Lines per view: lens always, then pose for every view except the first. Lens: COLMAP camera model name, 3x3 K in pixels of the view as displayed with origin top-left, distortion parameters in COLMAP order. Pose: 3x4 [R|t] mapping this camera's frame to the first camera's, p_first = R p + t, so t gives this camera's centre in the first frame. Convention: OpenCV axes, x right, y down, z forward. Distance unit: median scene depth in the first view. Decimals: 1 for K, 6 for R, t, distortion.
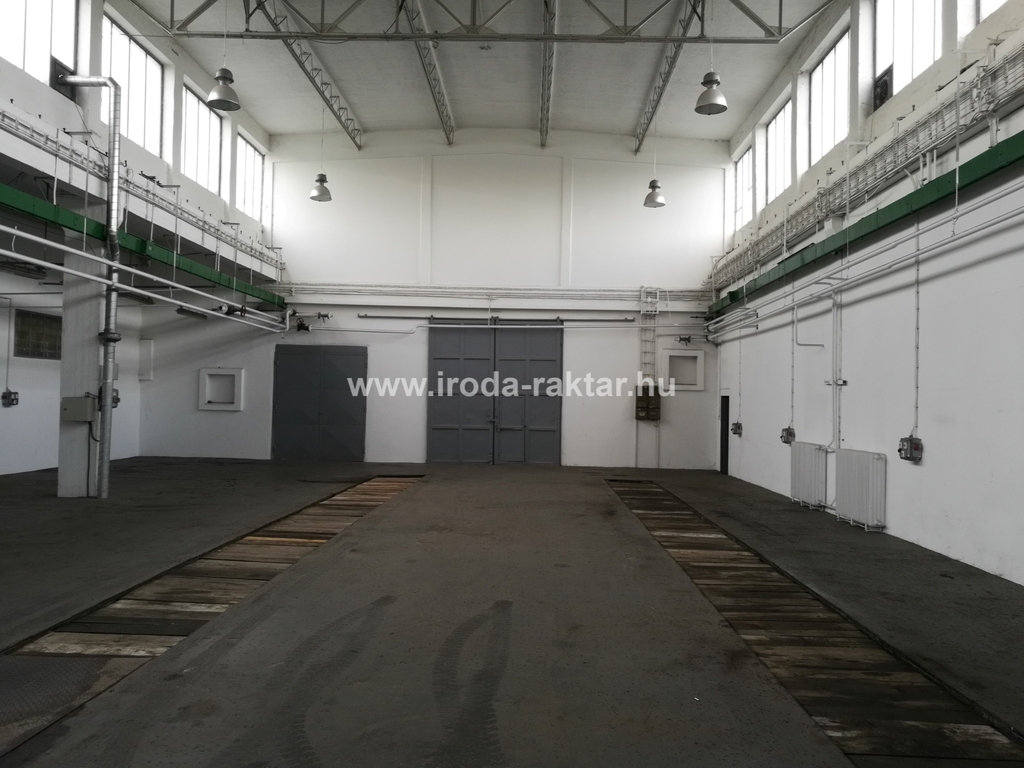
lens RADIAL K [[813.9, 0, 512.0], [0, 813.9, 384.0], [0, 0, 1]] dist [0.001706, -0.000575]
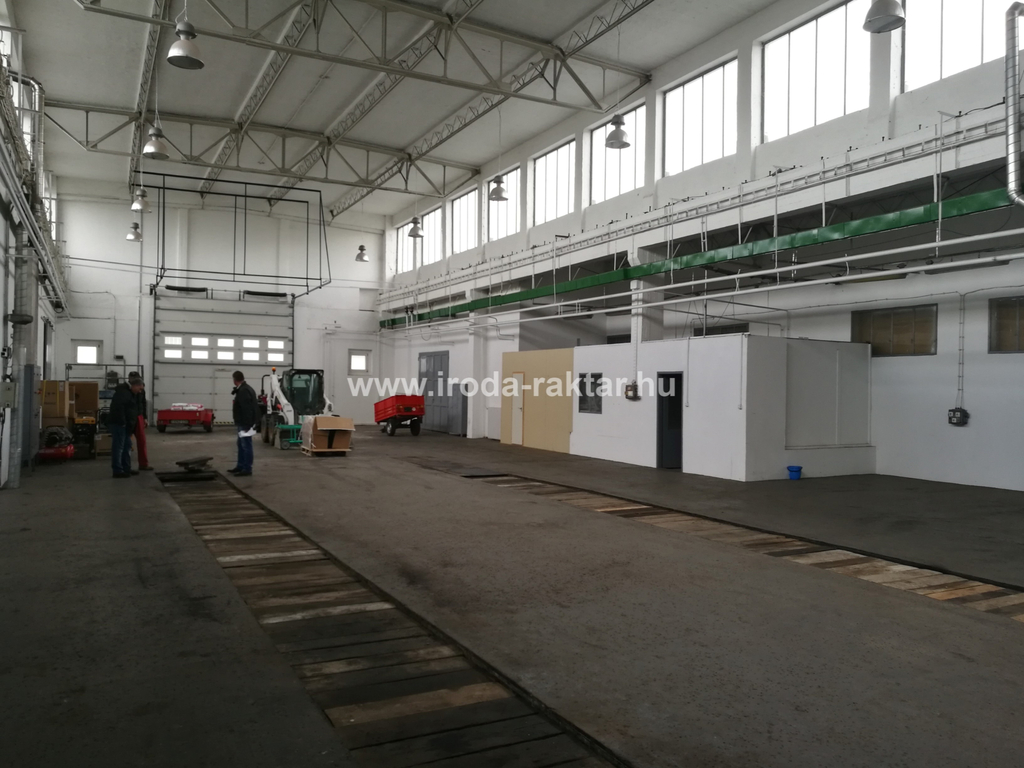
lens RADIAL K [[813.9, 0, 512.0], [0, 813.9, 384.0], [0, 0, 1]] dist [0.001706, -0.000575]
pose [[0.877836, -0.010485, 0.478846, -0.352626], [-0.007551, 0.999333, 0.035725, -0.031649], [-0.478901, -0.034977, 0.877172, -0.604965]]
